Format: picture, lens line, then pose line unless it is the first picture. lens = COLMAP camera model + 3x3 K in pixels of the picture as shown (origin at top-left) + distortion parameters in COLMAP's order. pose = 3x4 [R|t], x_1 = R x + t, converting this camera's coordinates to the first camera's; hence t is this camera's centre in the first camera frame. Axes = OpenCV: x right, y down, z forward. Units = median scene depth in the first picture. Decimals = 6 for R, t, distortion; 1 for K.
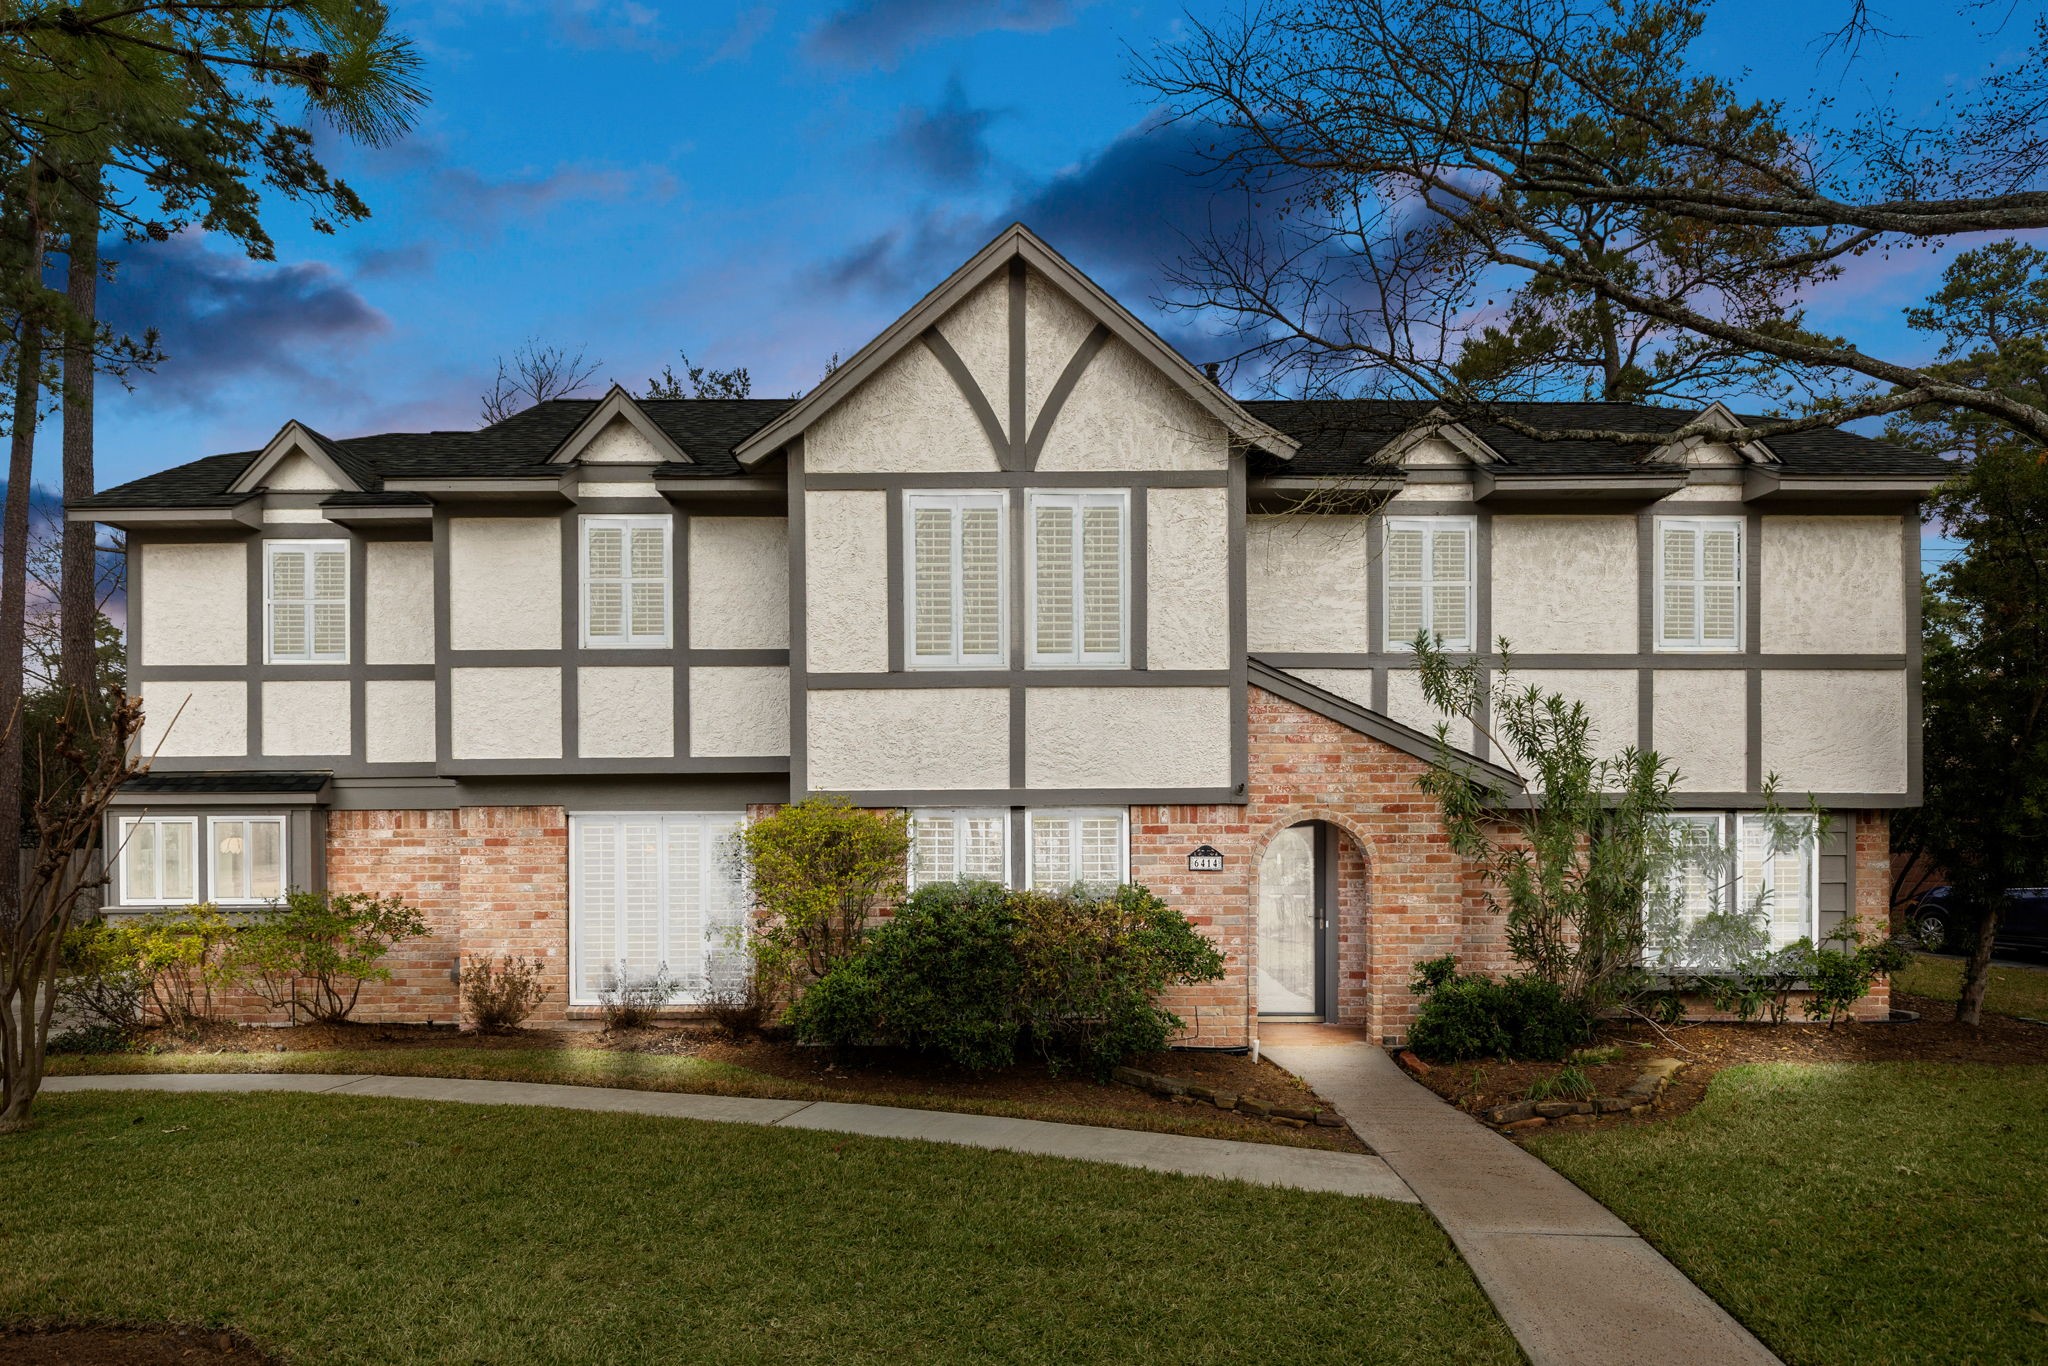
lens RADIAL K [[1272.2, 0, 1024.3], [0, 1272.2, 691.5], [0, 0, 1]] dist [-0.001815, 0.001106]
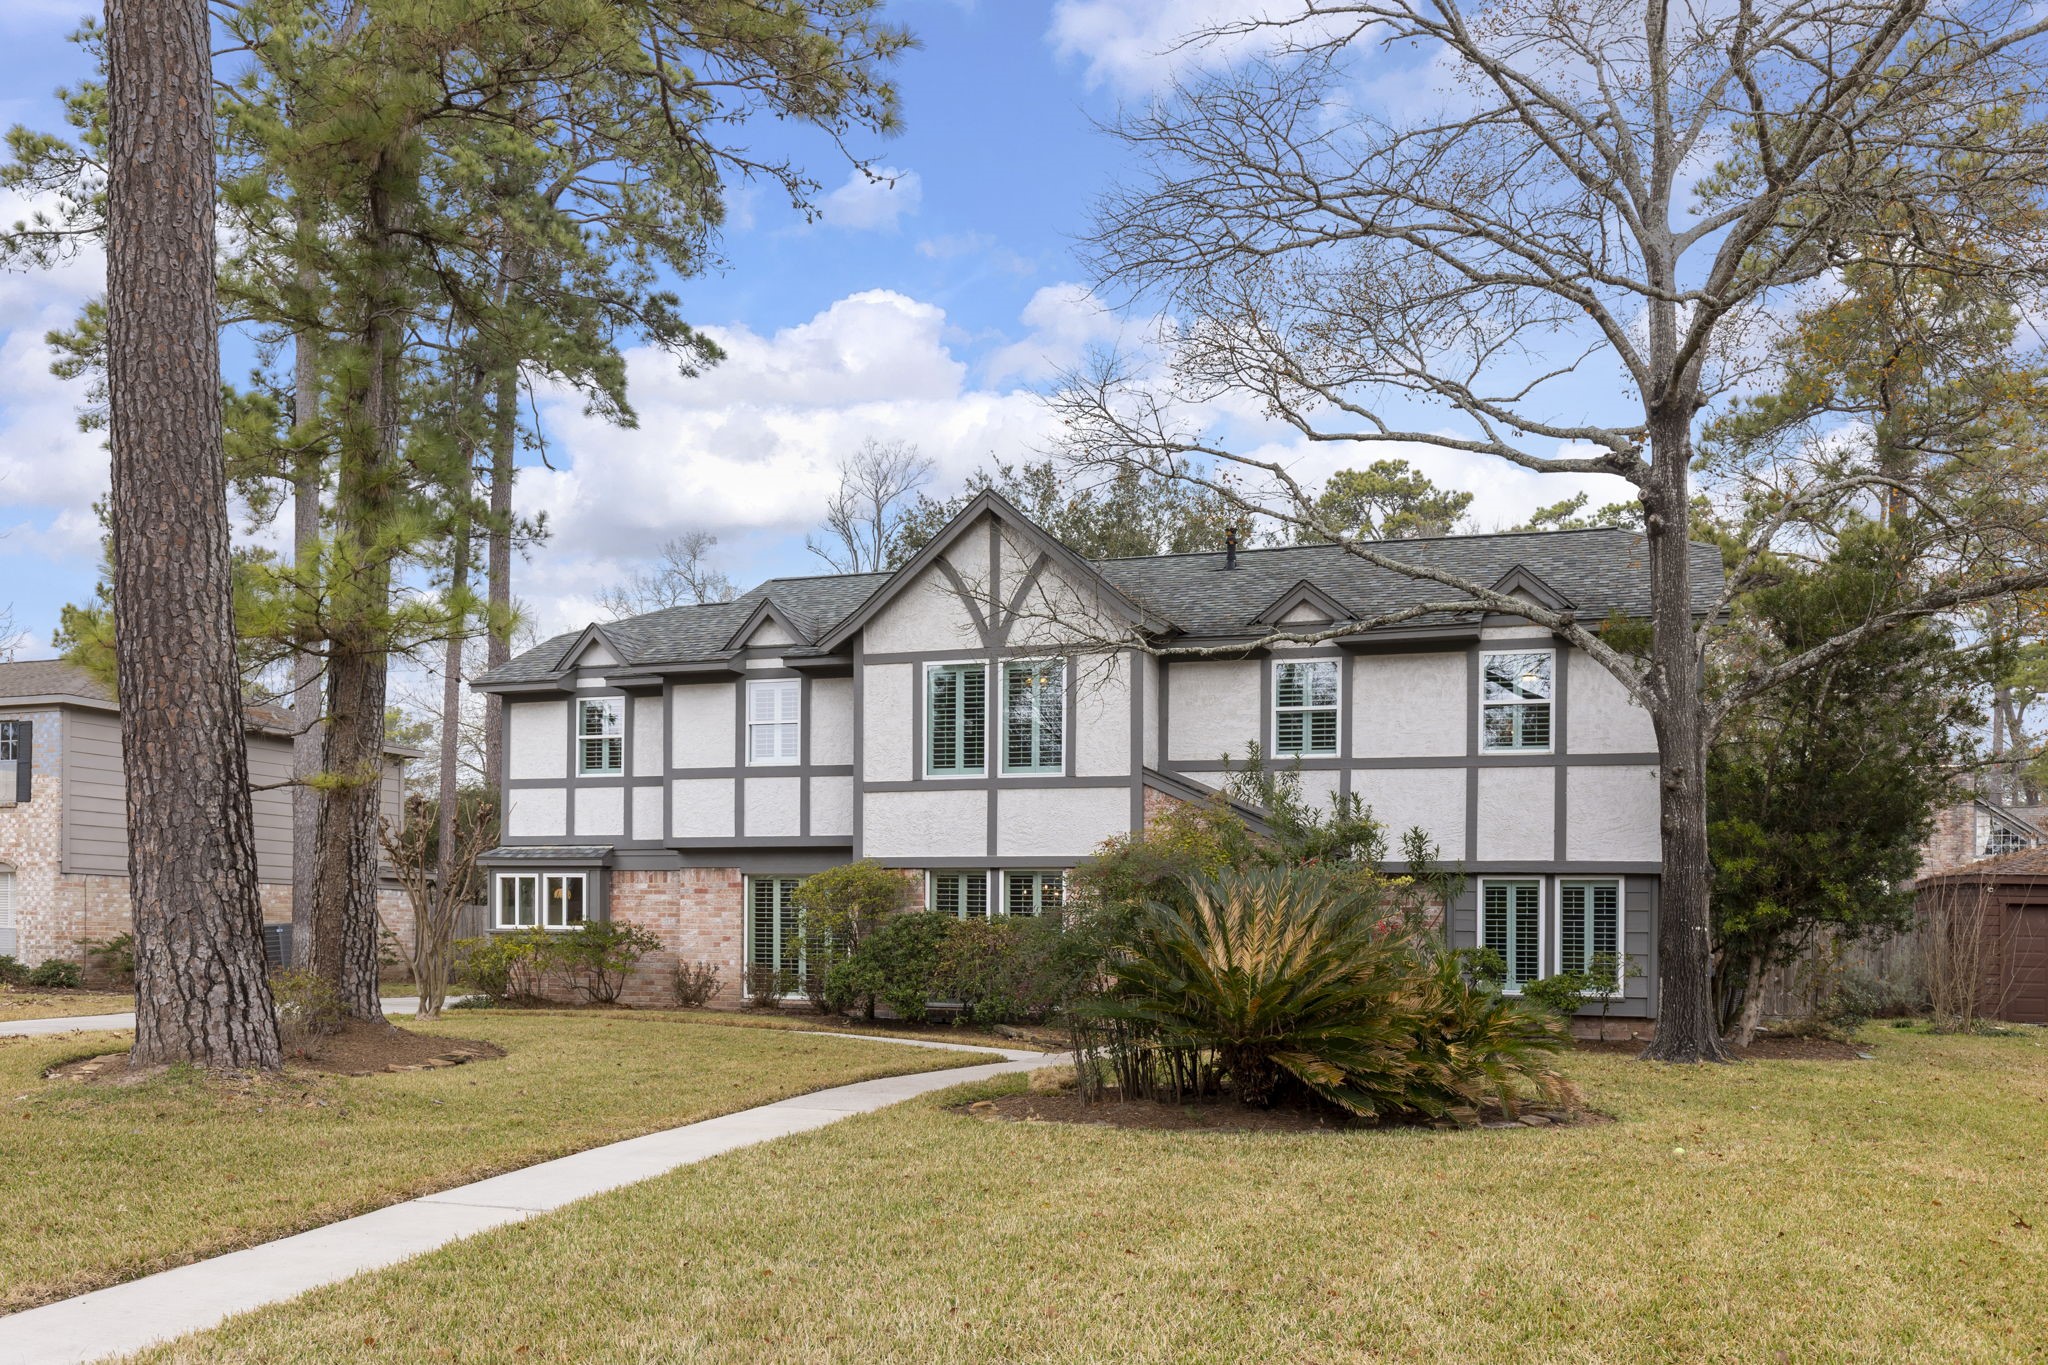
lens RADIAL K [[1404.2, 0, 1024.1], [0, 1404.2, 687.0], [0, 0, 1]] dist [-0.003541, 0.000421]
pose [[0.957145, -0.032972, -0.287727, 0.473950], [0.017170, 0.998211, -0.057273, -0.026059], [0.289101, 0.049878, 0.955998, -0.550987]]
